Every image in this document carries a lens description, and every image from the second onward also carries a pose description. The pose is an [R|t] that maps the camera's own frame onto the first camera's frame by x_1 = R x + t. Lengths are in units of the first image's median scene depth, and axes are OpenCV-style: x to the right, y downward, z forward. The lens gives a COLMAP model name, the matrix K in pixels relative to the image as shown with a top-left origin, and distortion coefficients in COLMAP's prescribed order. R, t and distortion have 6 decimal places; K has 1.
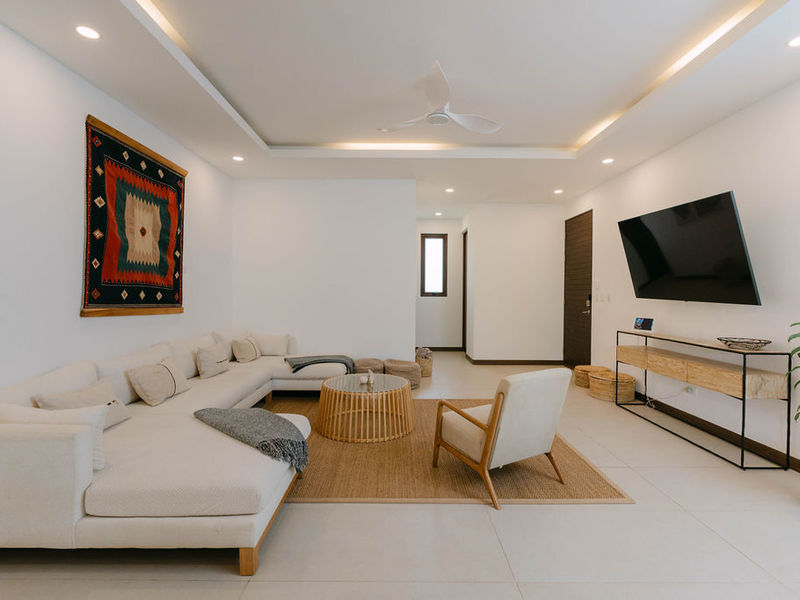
lens RADIAL K [[406.4, 0, 399.5], [0, 406.4, 293.9], [0, 0, 1]] dist [0.000151, 0.003383]
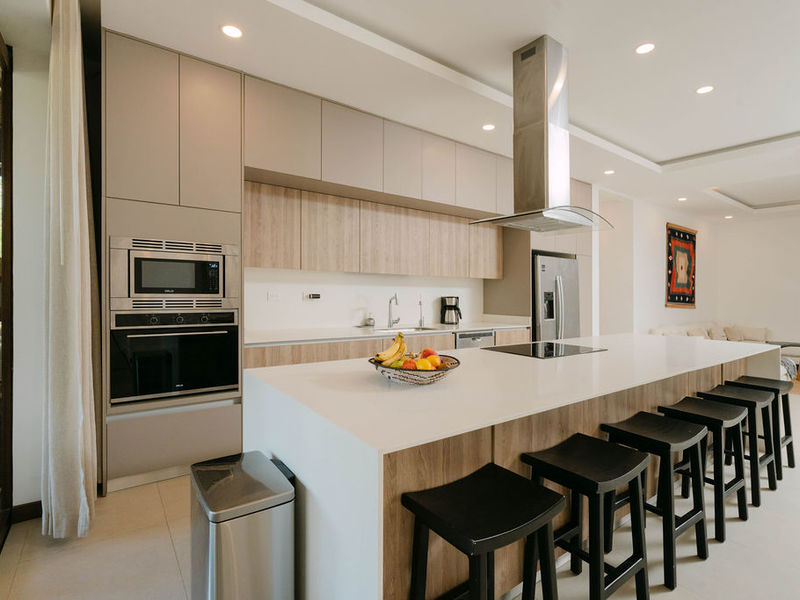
lens RADIAL K [[406.4, 0, 395.6], [0, 406.4, 291.8], [0, 0, 1]] dist [0.000151, 0.003383]
pose [[0.592150, -0.005122, -0.805811, 0.164507], [-0.014026, 0.999763, -0.016661, 0.022646], [0.805705, 0.021168, 0.591938, -1.329033]]
